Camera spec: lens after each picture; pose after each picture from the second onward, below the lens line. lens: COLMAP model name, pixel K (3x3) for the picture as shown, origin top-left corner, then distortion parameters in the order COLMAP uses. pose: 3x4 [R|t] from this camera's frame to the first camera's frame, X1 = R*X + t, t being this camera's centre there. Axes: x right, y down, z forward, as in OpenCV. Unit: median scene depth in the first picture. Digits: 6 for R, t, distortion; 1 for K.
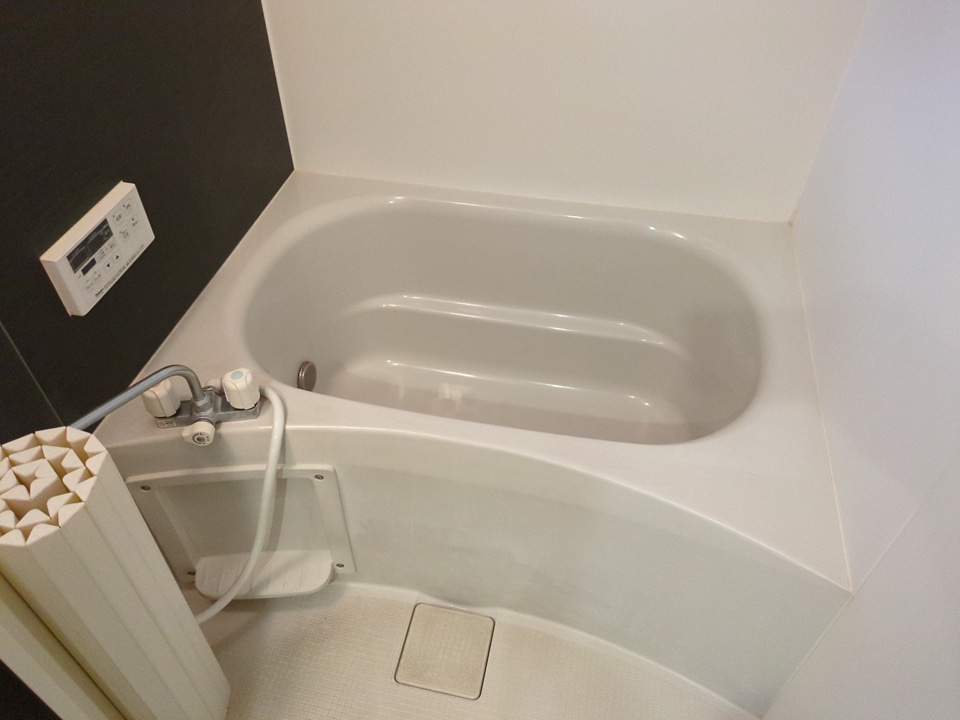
lens RADIAL K [[720.7, 0, 480.0], [0, 720.7, 362.7], [0, 0, 1]] dist [0.039448, 0.001748]
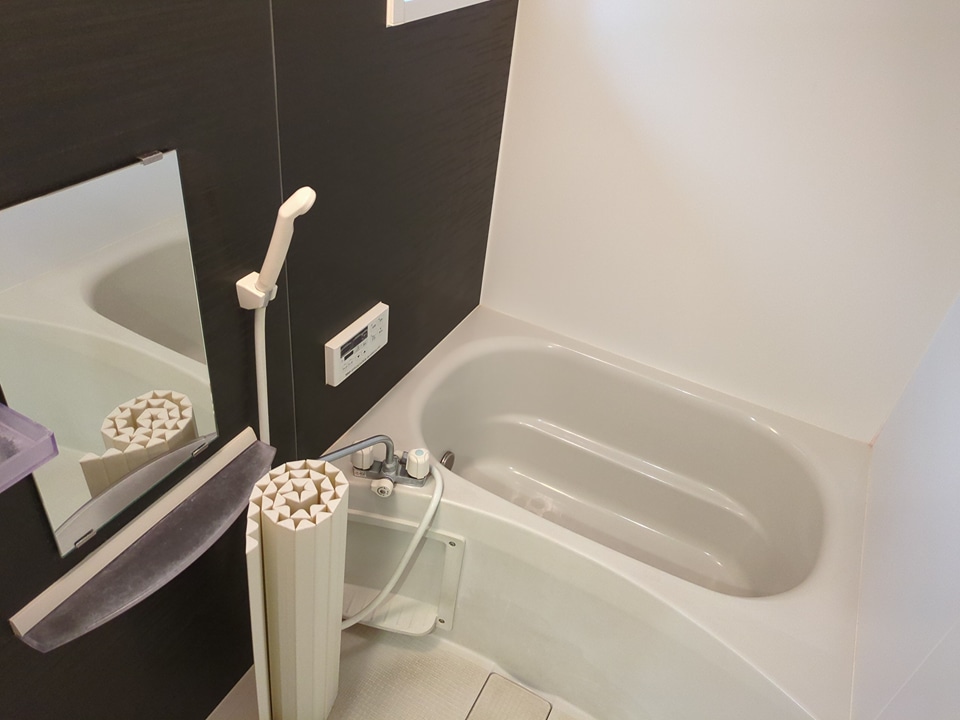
lens RADIAL K [[720.7, 0, 474.8], [0, 720.7, 355.3], [0, 0, 1]] dist [0.039448, 0.001748]
pose [[0.960393, 0.234776, -0.150084, -0.069793], [-0.256190, 0.955811, -0.144193, 0.010607], [0.109599, 0.176932, 0.978102, -0.343837]]
